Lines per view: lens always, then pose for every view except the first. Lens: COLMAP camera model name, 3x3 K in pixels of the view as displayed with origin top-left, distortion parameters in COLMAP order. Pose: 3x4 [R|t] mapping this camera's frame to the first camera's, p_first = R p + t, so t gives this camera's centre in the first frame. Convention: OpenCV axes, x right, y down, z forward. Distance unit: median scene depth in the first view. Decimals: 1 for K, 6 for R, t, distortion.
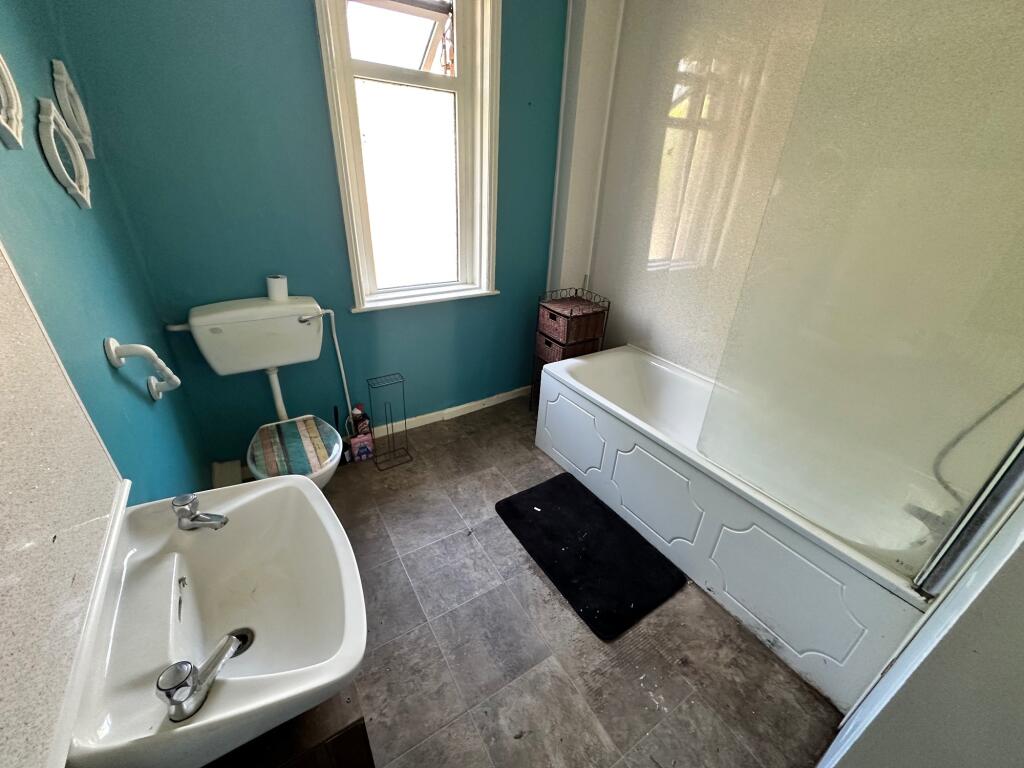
lens RADIAL K [[406.6, 0, 510.8], [0, 406.6, 382.1], [0, 0, 1]] dist [-0.004377, 0.000435]
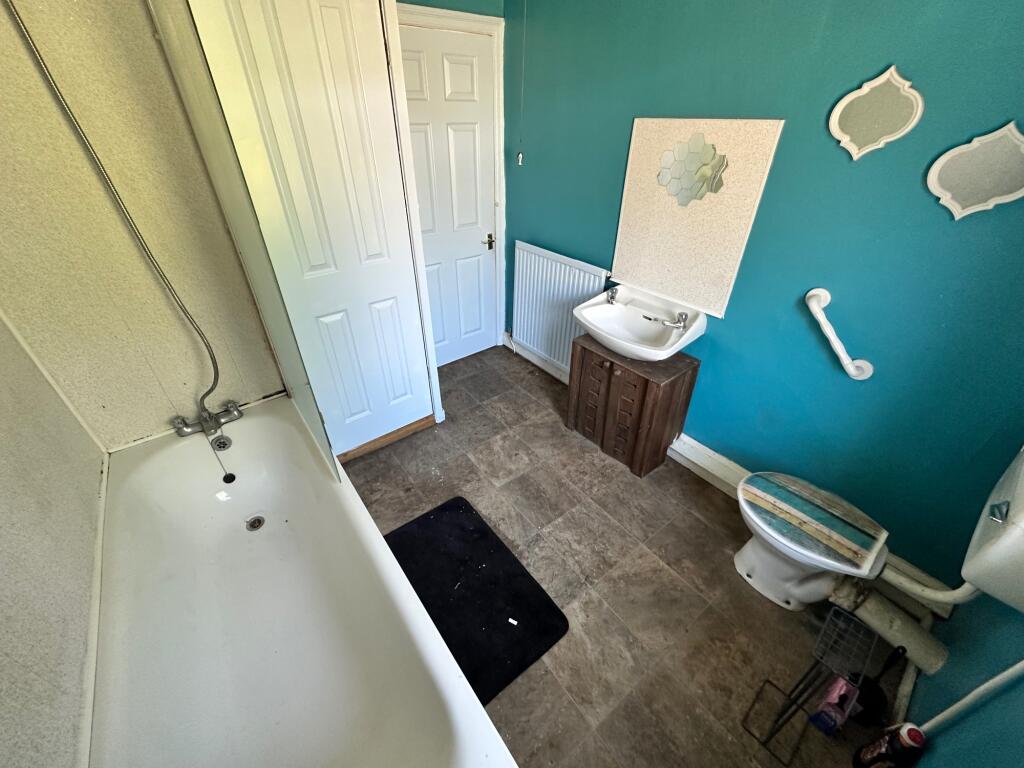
lens RADIAL K [[406.6, 0, 510.8], [0, 406.6, 382.0], [0, 0, 1]] dist [-0.004377, 0.000435]
pose [[-0.995167, 0.013656, -0.097248, 0.166170], [-0.077887, 0.493372, 0.866324, -0.687037], [0.059810, 0.869711, -0.489924, 1.188966]]
